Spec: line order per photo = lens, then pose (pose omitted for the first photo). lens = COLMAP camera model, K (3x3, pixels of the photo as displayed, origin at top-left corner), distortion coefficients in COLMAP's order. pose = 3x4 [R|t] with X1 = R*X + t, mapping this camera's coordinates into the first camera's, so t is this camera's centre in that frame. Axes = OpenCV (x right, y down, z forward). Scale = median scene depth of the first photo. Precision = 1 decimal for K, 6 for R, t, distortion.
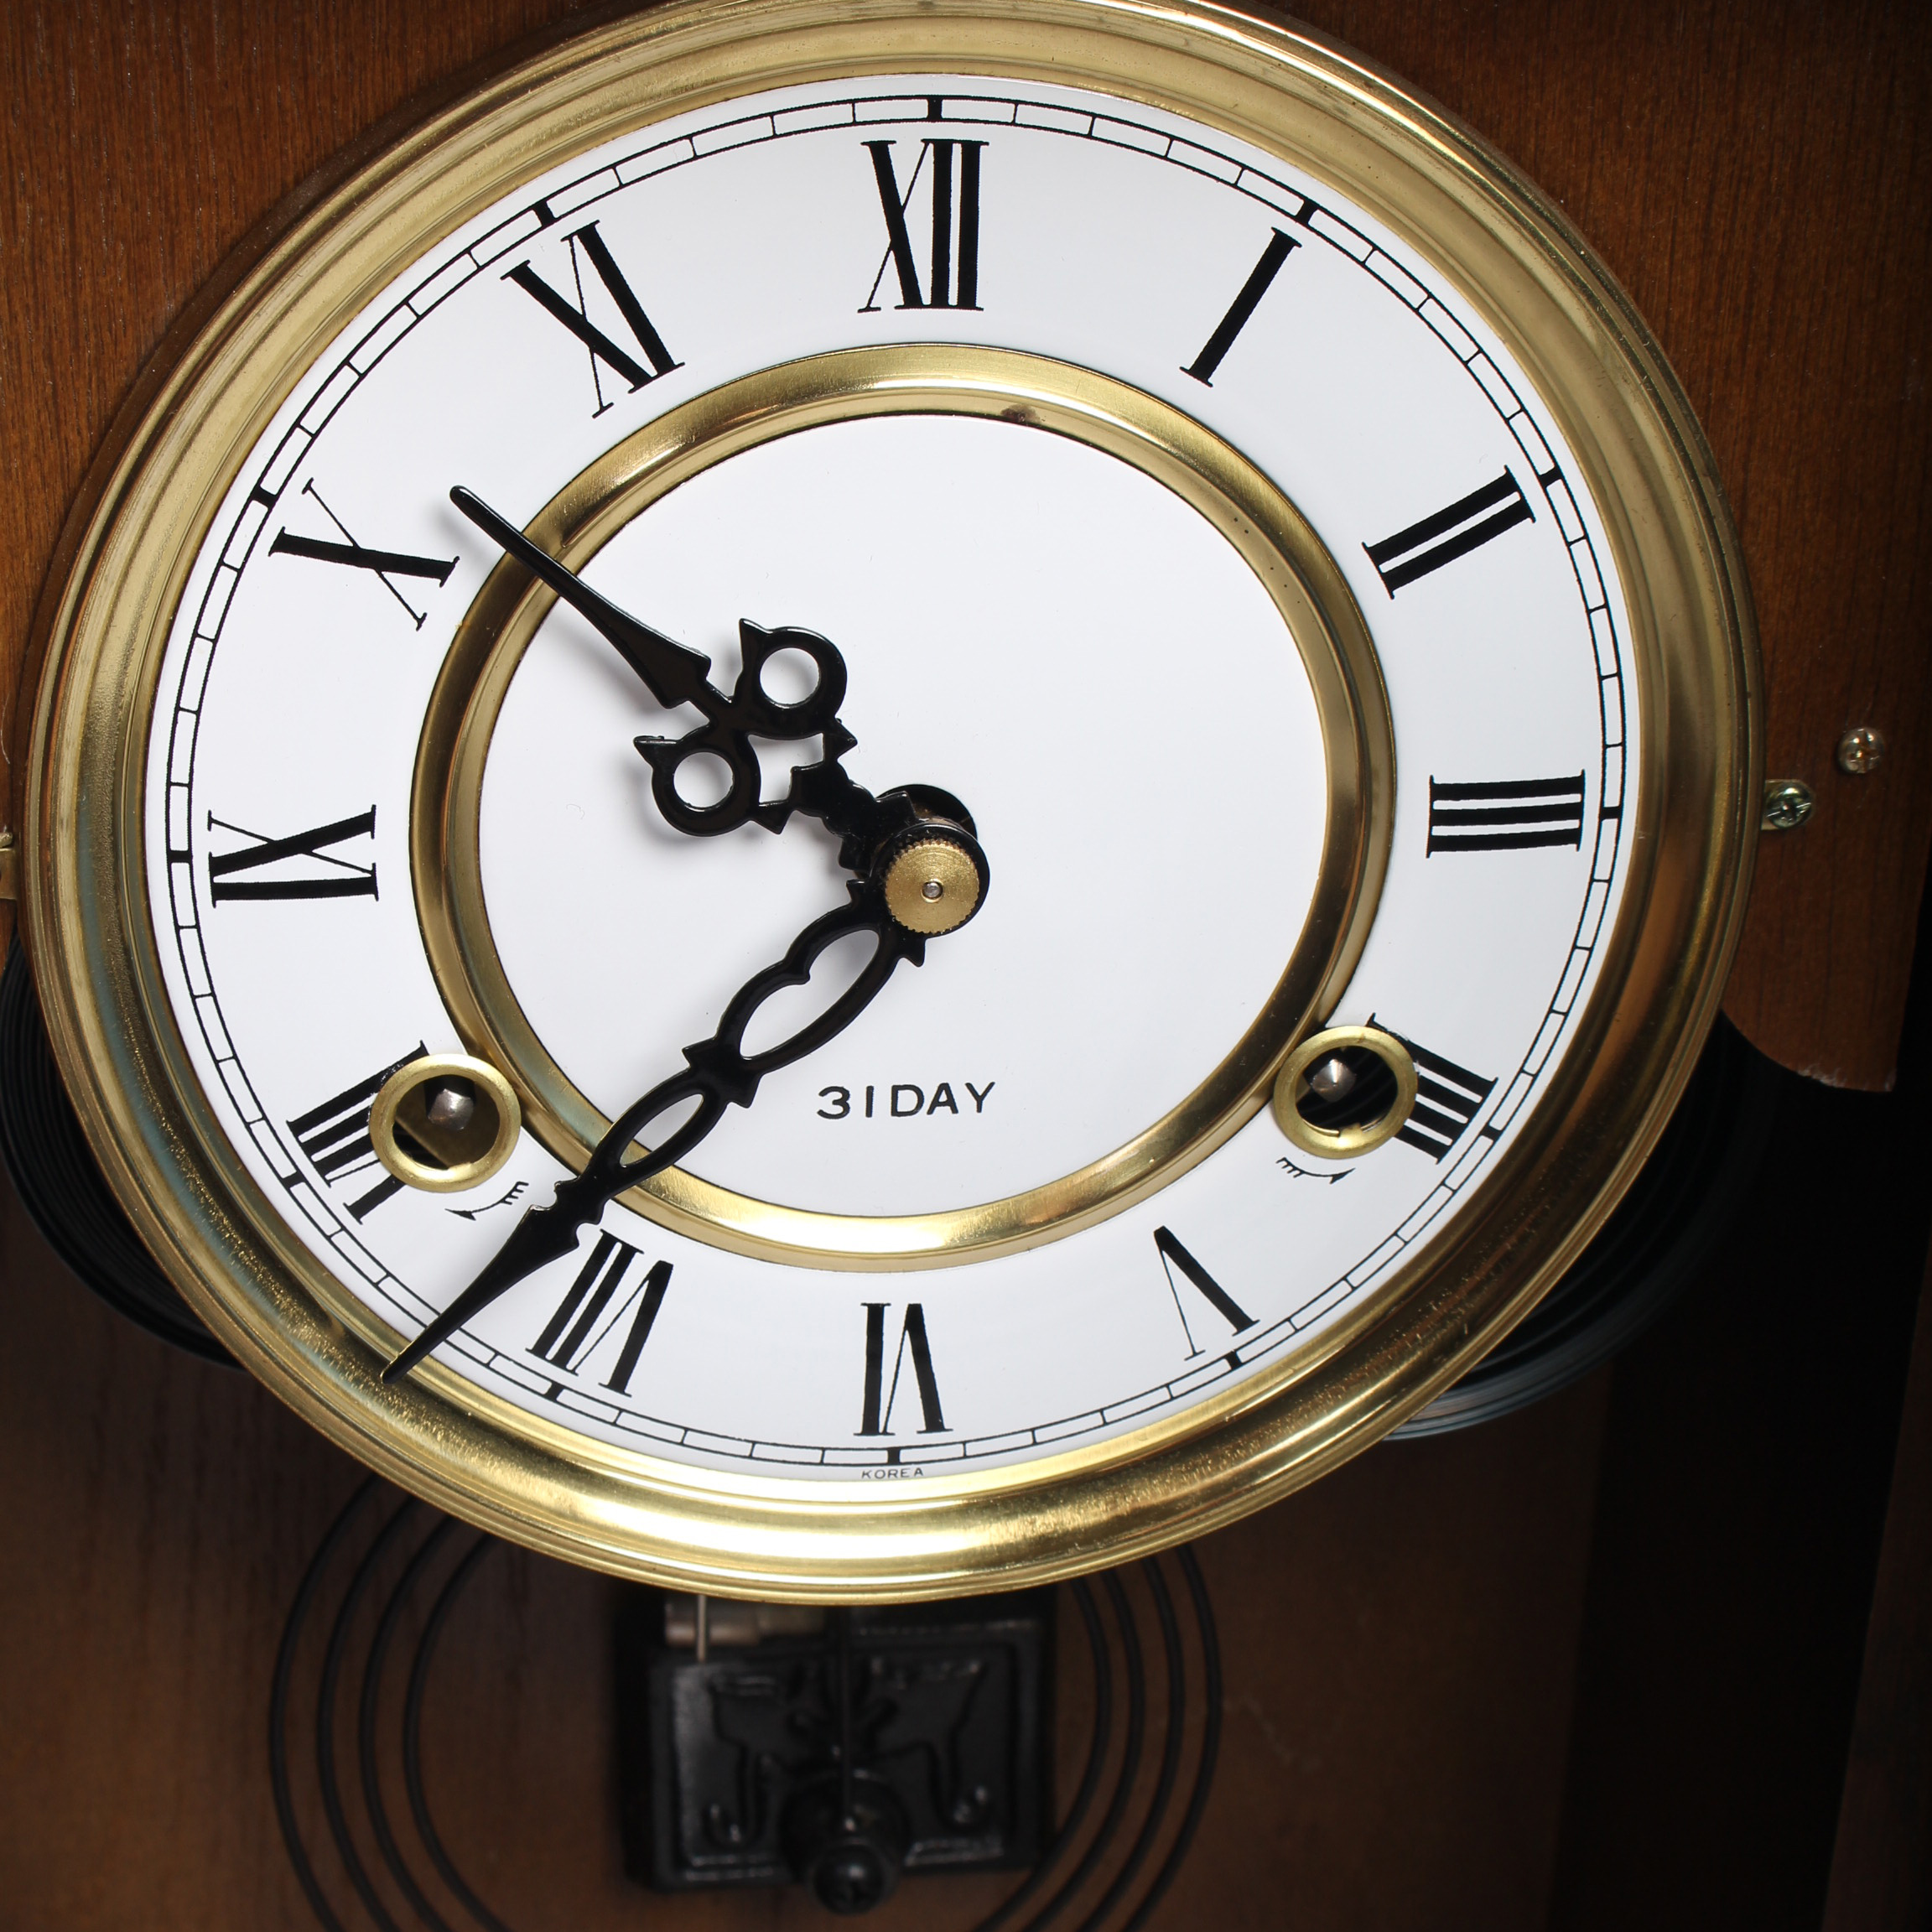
lens RADIAL K [[4222.1, 0, 875.9], [0, 4222.1, 1203.8], [0, 0, 1]] dist [-0.074425, 0.107017]
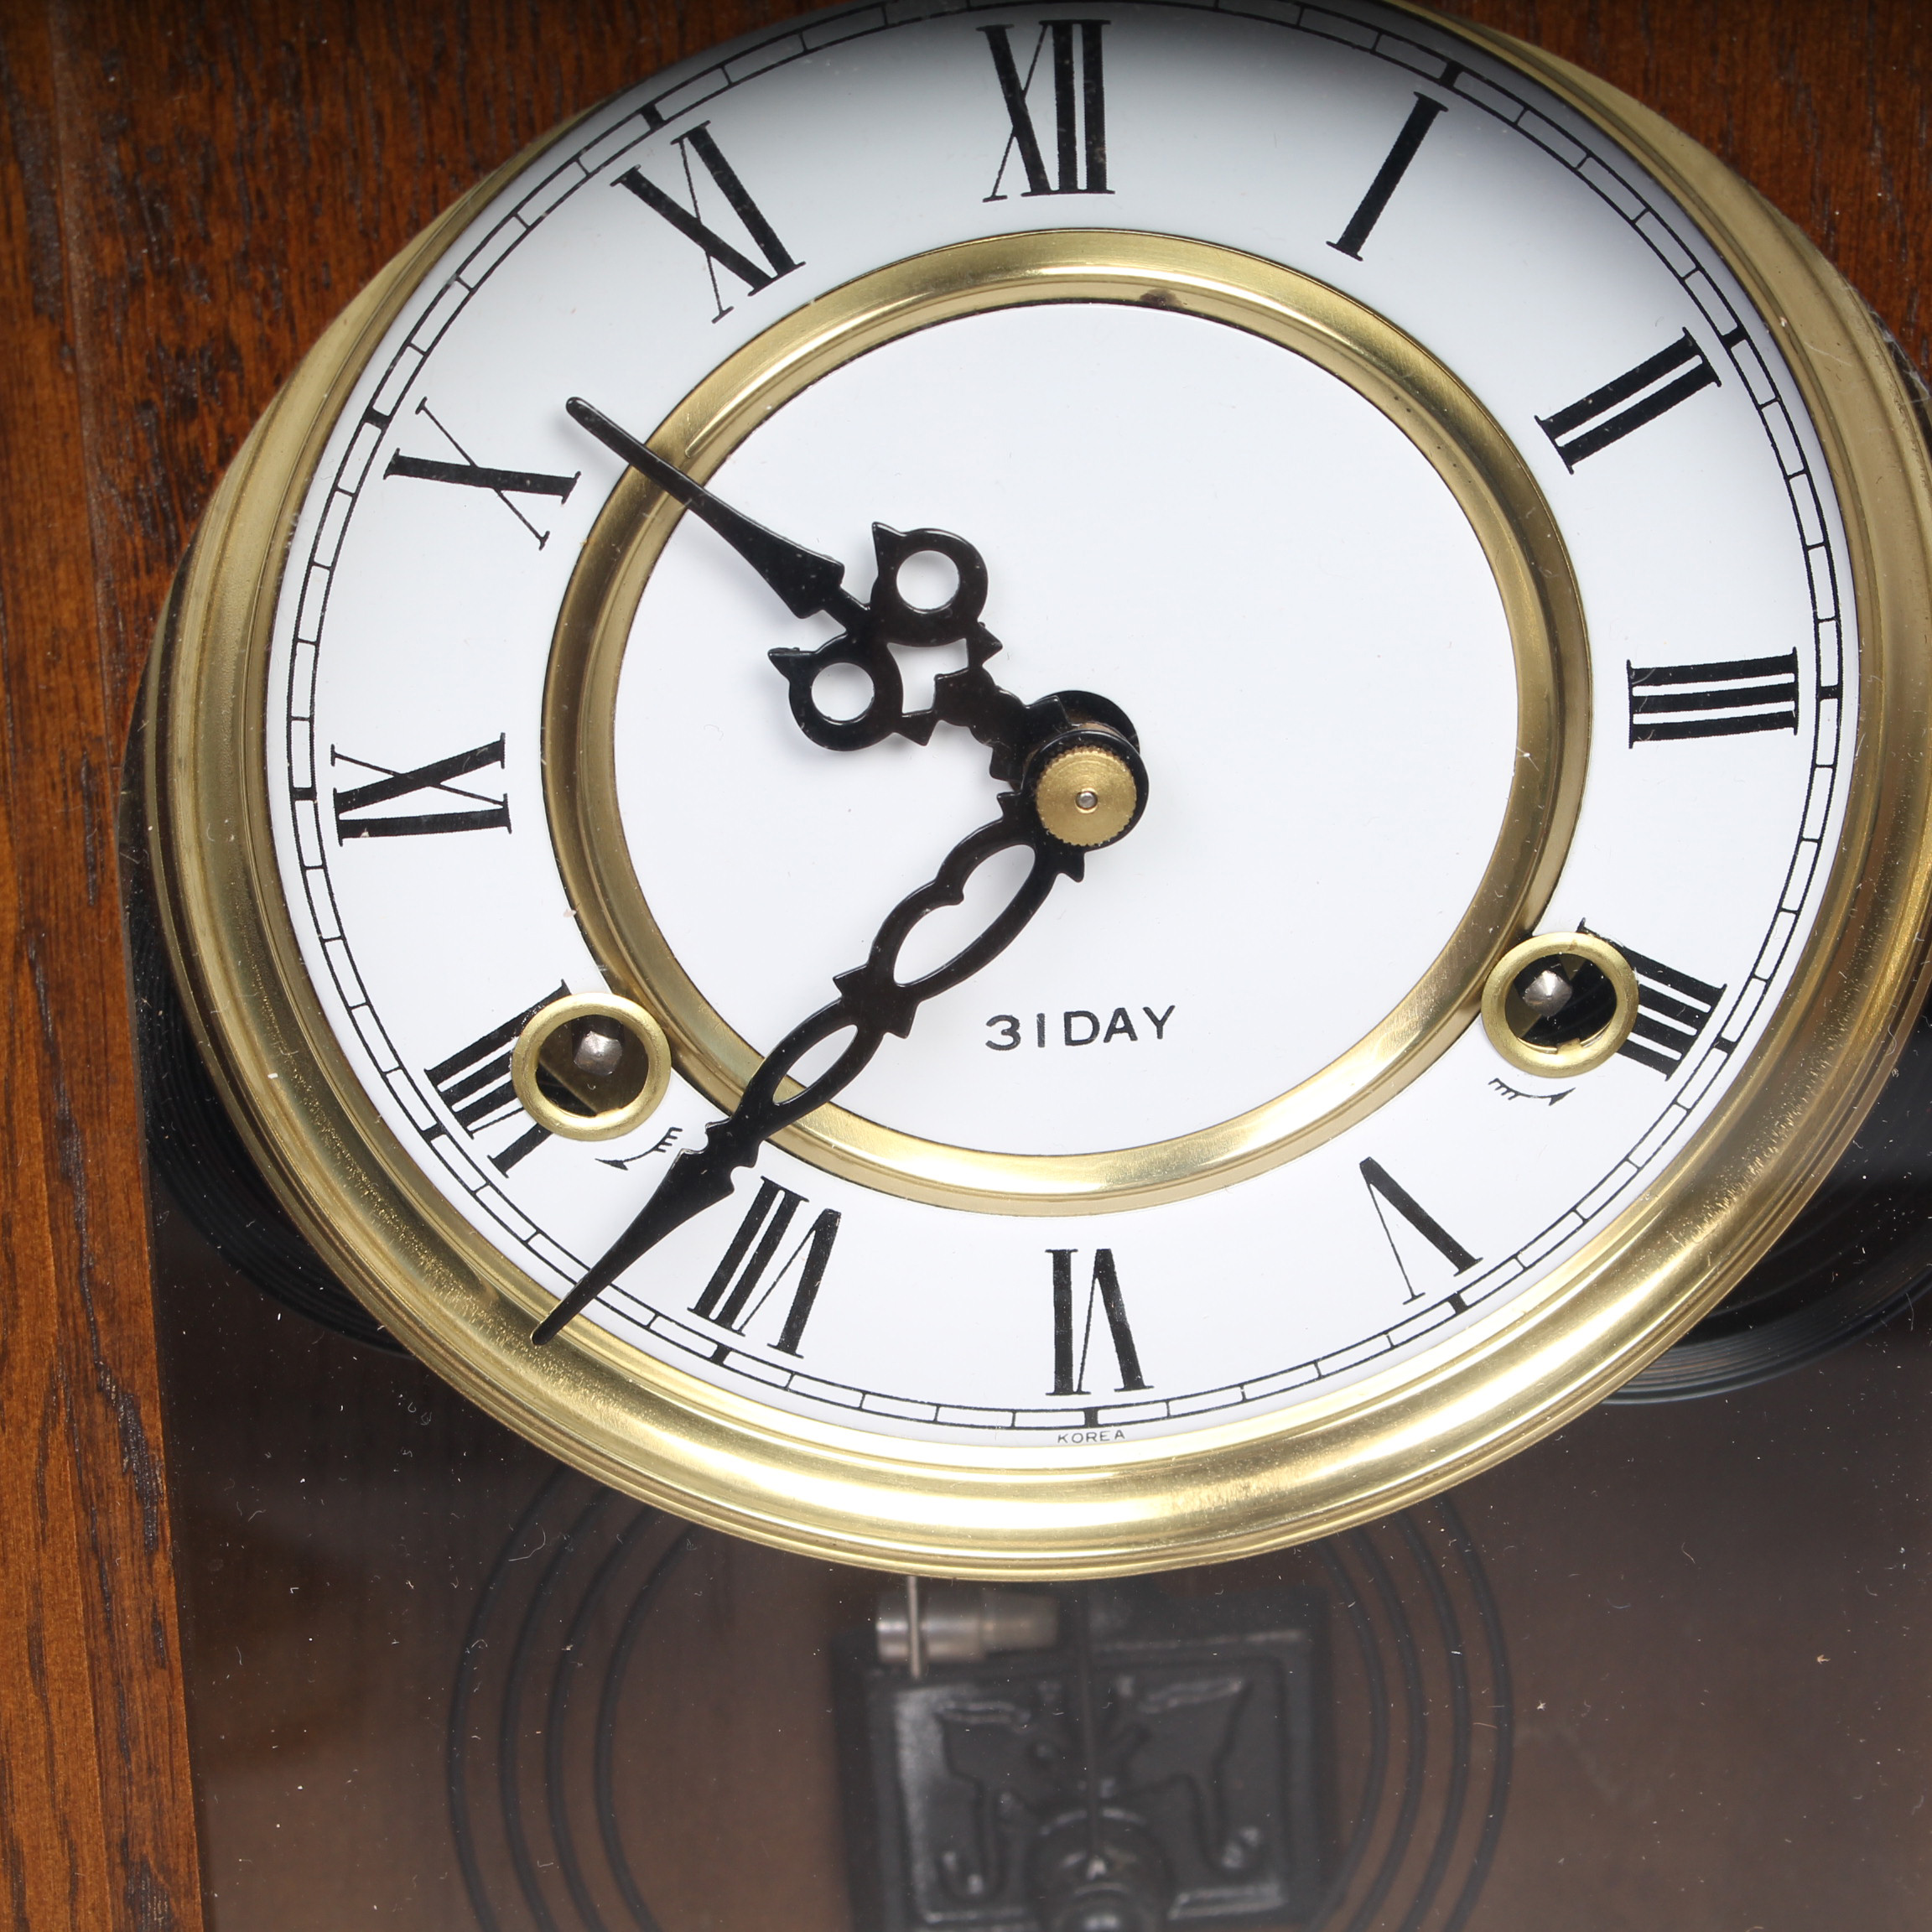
lens RADIAL K [[5684.2, 0, 823.1], [0, 5684.2, 964.2], [0, 0, 1]] dist [-0.007352, 0.064780]
pose [[0.995133, -0.034028, -0.092476, 0.068450], [0.028450, 0.997733, -0.060981, 0.037245], [0.094342, 0.058053, 0.993846, -0.263678]]
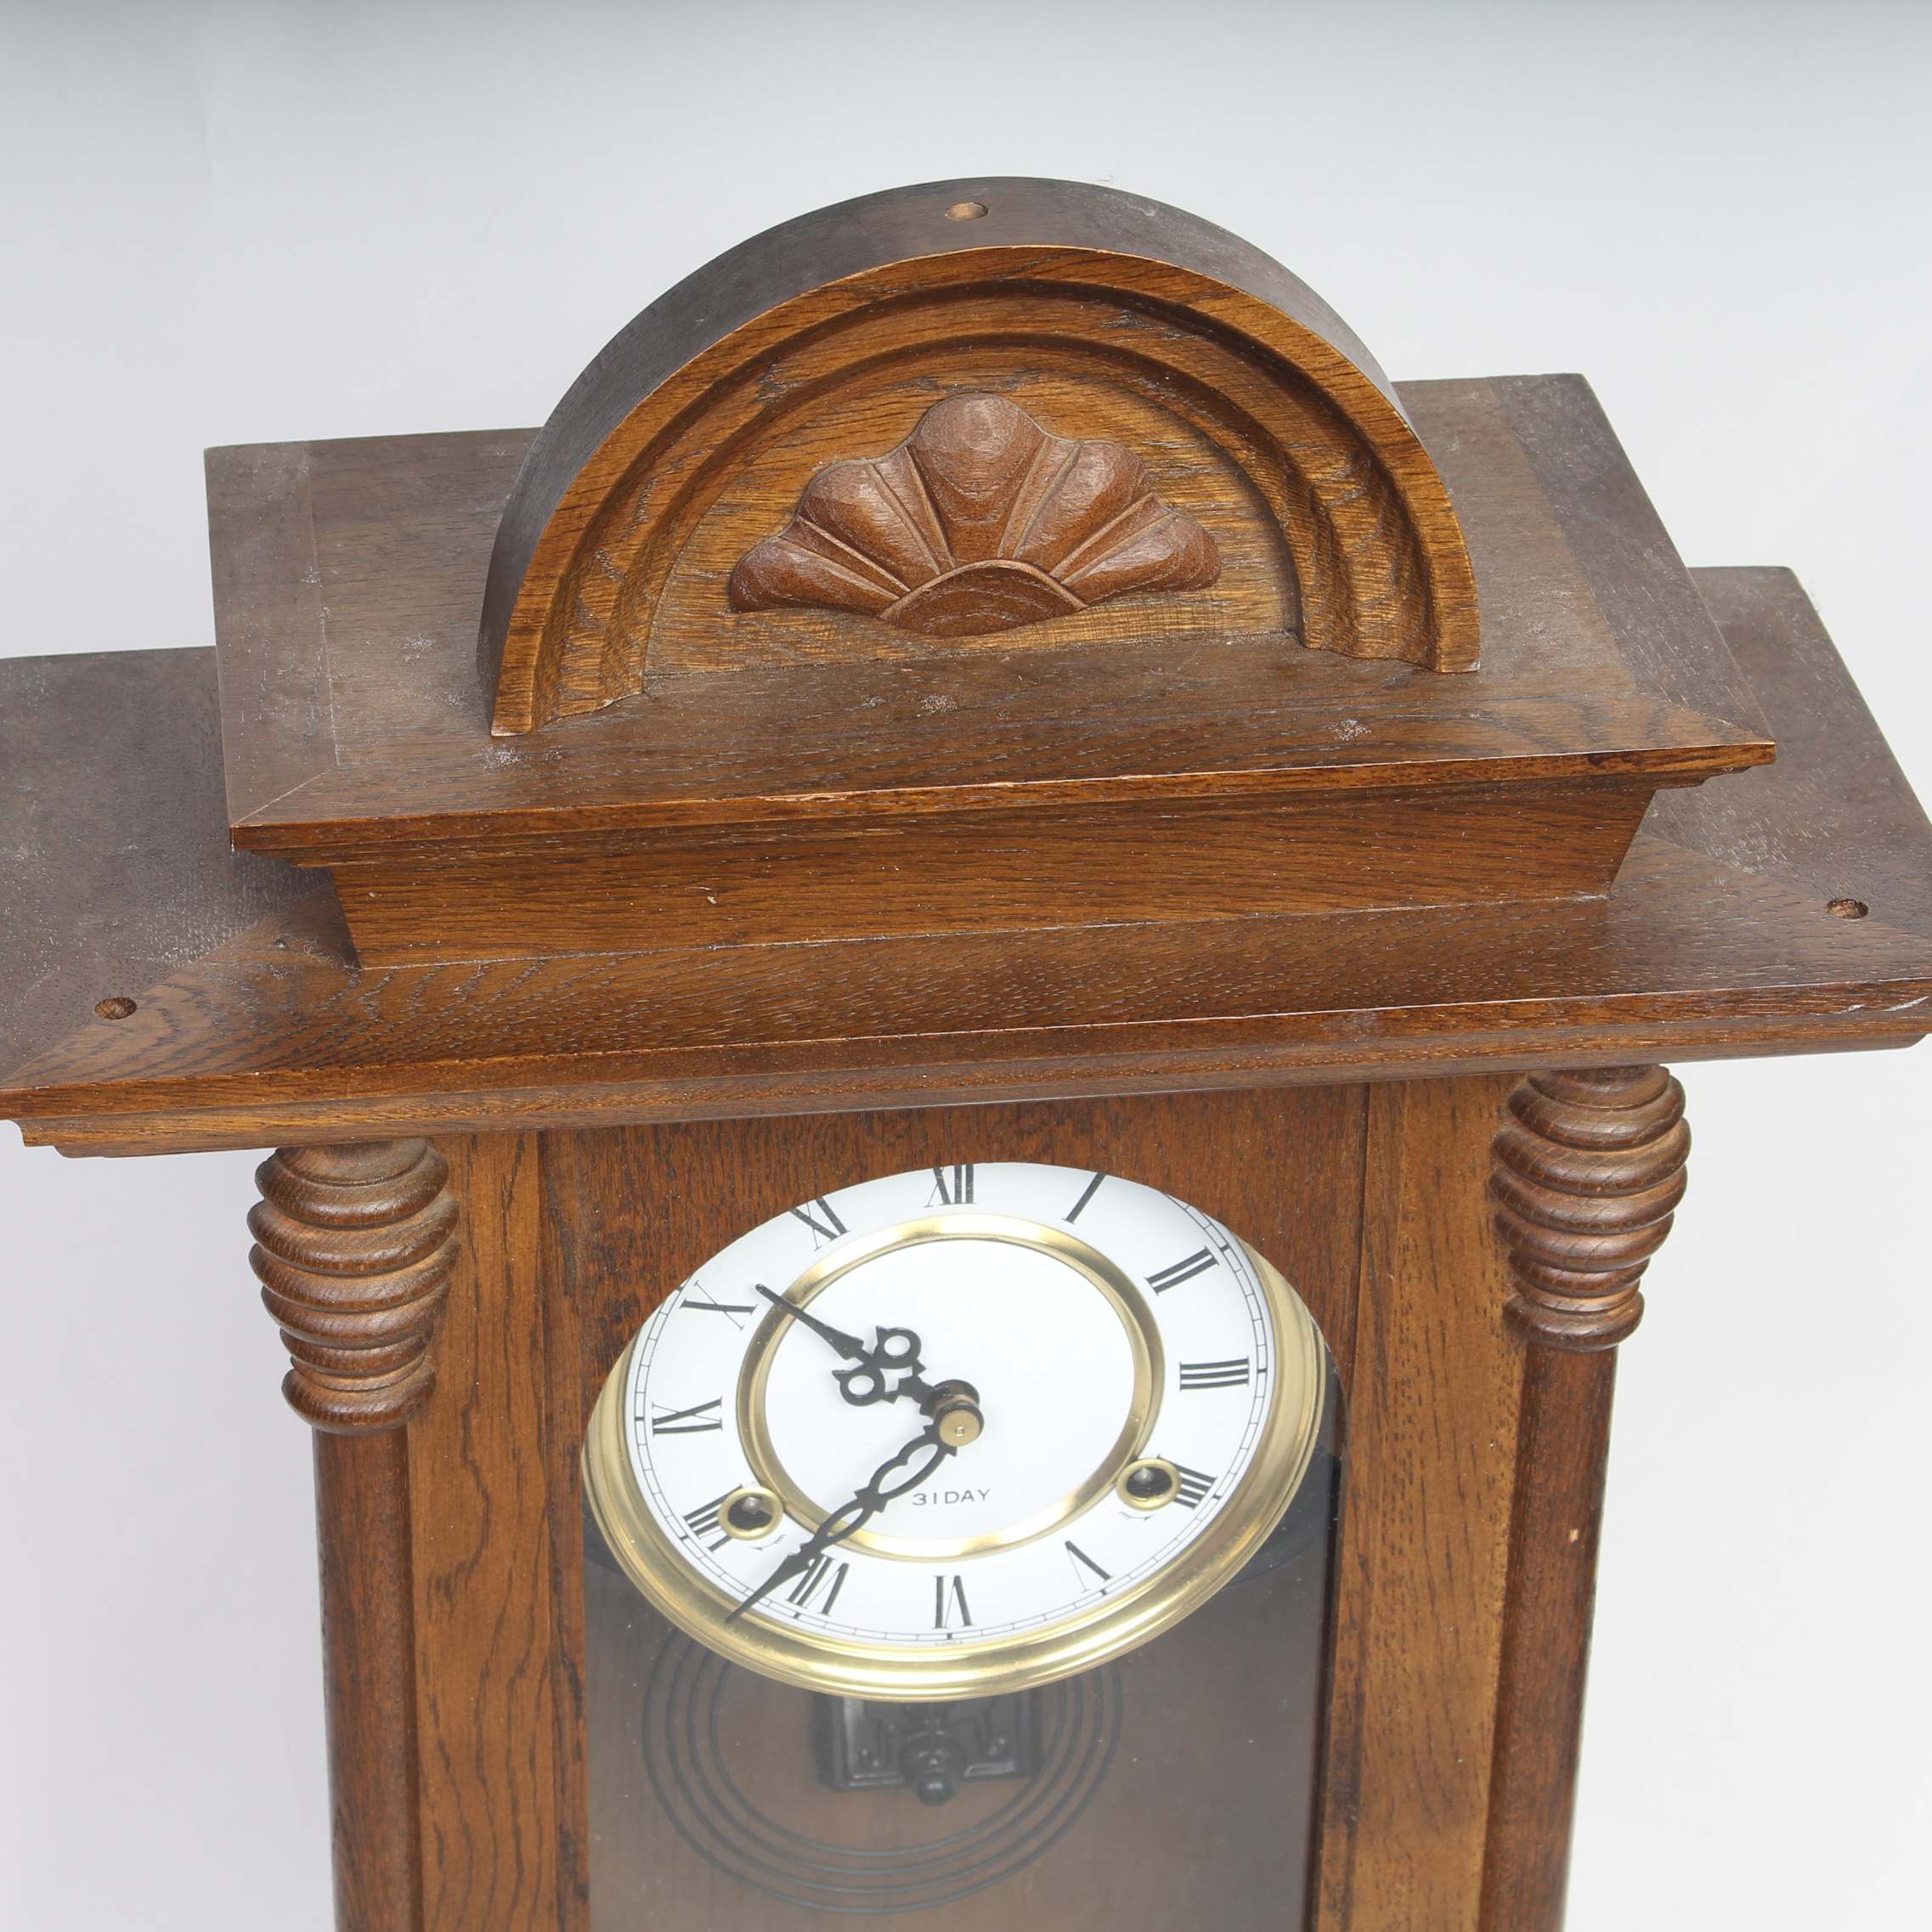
lens RADIAL K [[5803.9, 0, 442.7], [0, 5803.9, 968.3], [0, 0, 1]] dist [-0.039701, 0.204808]
pose [[0.995494, -0.017380, -0.093216, 0.031049], [0.026992, 0.994328, 0.102874, -0.646187], [0.090899, -0.104927, 0.990317, -2.121284]]
